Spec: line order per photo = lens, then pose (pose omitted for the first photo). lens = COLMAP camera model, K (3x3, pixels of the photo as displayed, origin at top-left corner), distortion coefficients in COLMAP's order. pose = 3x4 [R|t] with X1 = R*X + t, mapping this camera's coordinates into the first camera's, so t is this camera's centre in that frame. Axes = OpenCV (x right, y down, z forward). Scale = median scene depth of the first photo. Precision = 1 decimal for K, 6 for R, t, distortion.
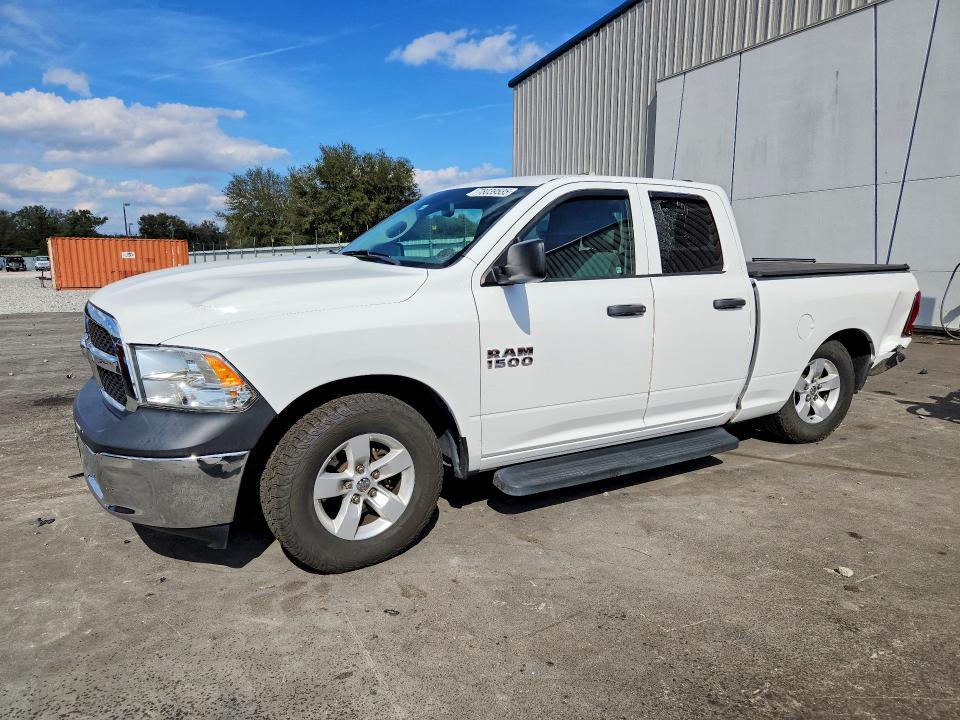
lens RADIAL K [[738.6, 0, 485.2], [0, 738.6, 362.5], [0, 0, 1]] dist [0.024700, -0.018598]
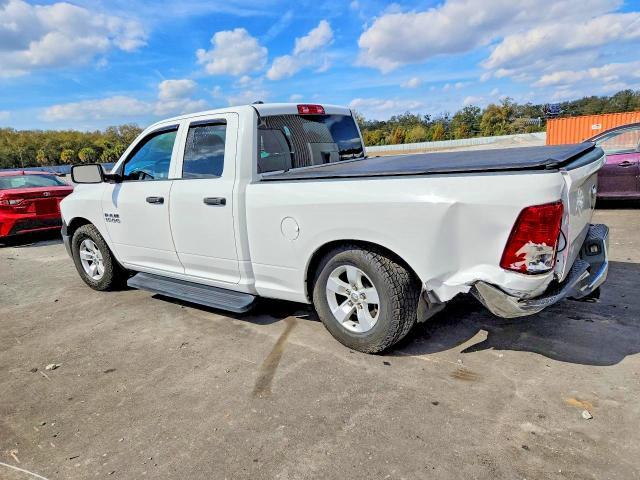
lens RADIAL K [[492.4, 0, 323.5], [0, 492.4, 237.2], [0, 0, 1]] dist [0.024700, -0.018598]
pose [[0.268091, 0.156826, -0.950544, 1.249492], [-0.063906, 0.987383, 0.144880, -0.158036], [0.961272, 0.021905, 0.274730, 0.954907]]
